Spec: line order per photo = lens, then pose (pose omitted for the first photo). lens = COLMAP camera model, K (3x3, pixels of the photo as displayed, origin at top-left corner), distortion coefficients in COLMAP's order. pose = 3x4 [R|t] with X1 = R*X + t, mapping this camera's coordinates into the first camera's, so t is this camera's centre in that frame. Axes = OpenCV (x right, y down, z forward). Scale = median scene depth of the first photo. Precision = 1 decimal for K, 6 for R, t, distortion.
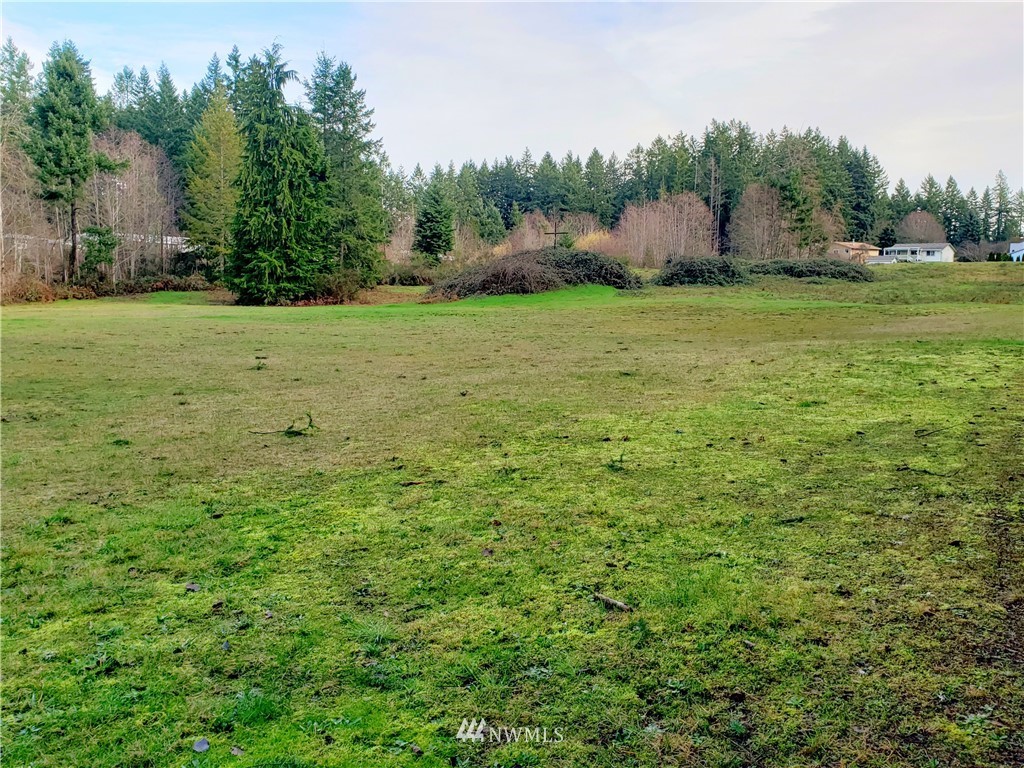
lens RADIAL K [[775.5, 0, 512.5], [0, 775.5, 391.5], [0, 0, 1]] dist [0.032375, -0.020959]
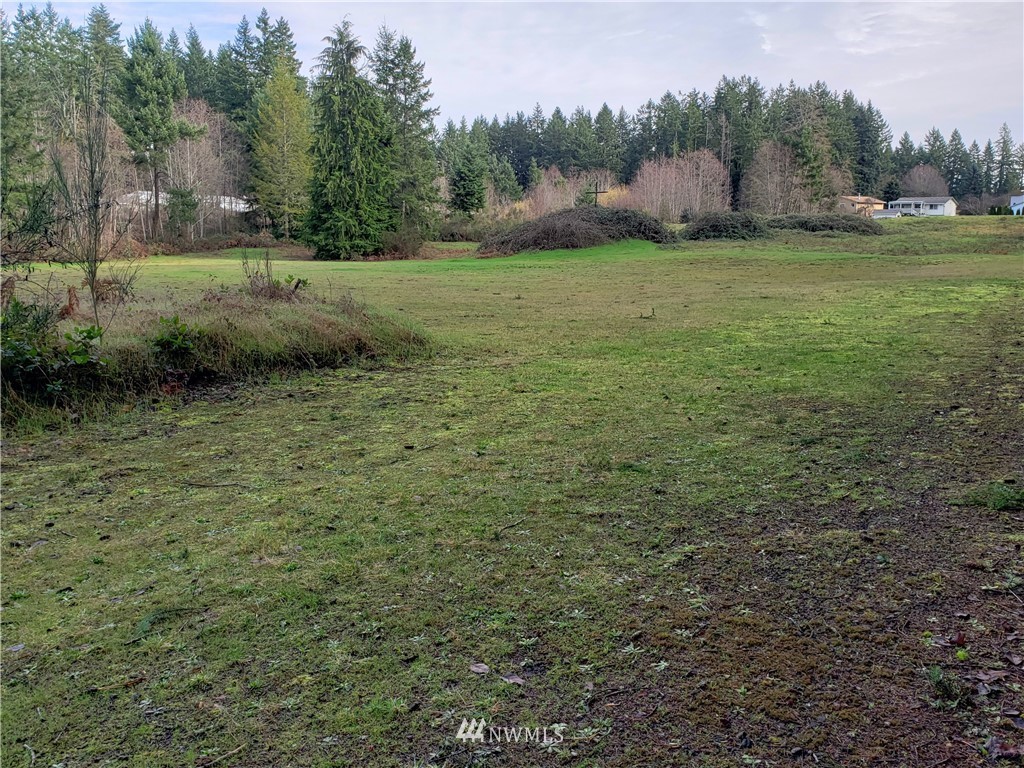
lens RADIAL K [[775.5, 0, 509.8], [0, 775.5, 378.8], [0, 0, 1]] dist [0.032375, -0.020959]
pose [[0.999983, -0.005845, -0.000734, -0.059867], [0.005870, 0.999133, 0.041212, 0.011826], [0.000492, -0.041215, 0.999150, -0.097801]]
